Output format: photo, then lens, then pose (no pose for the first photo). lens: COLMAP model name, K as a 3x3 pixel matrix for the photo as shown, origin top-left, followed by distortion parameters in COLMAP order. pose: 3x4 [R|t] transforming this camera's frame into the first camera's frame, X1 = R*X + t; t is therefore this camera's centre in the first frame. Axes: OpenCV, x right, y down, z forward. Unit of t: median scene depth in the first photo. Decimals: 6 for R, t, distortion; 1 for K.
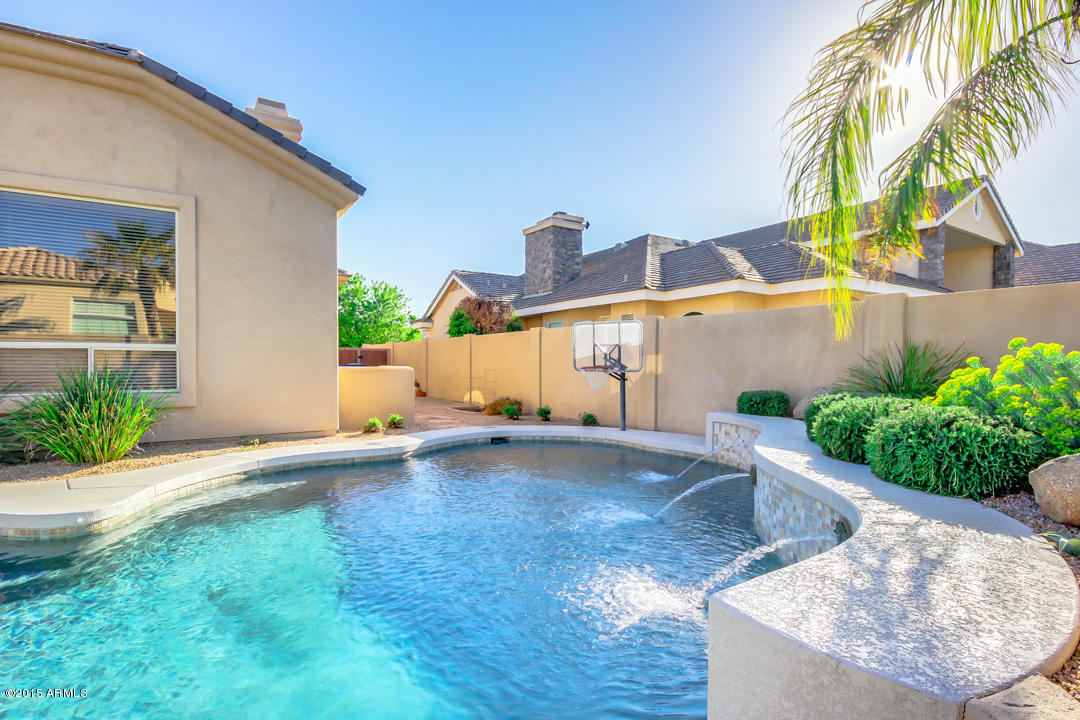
lens RADIAL K [[515.3, 0, 539.3], [0, 515.3, 366.0], [0, 0, 1]] dist [-0.012693, -0.000104]
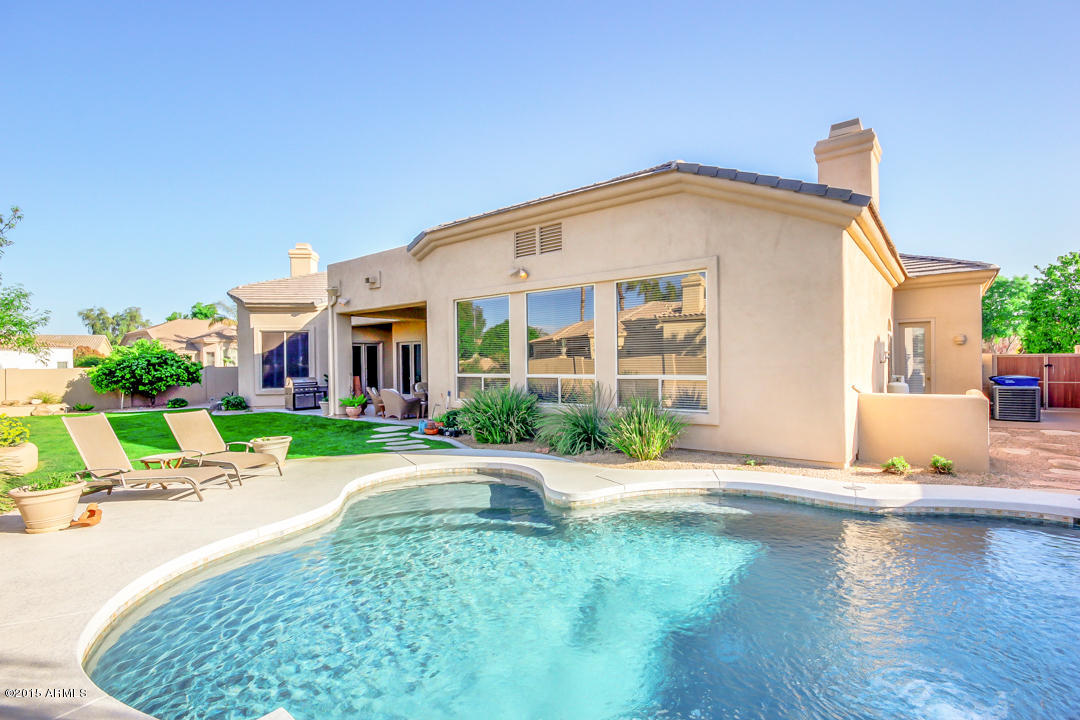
lens RADIAL K [[472.7, 0, 539.7], [0, 472.7, 363.9], [0, 0, 1]] dist [0.019511, 0.000142]
pose [[0.366701, -0.021987, -0.930079, 0.248838], [0.005152, 0.999753, -0.021603, -0.048419], [0.930325, 0.003130, 0.366724, 0.190167]]
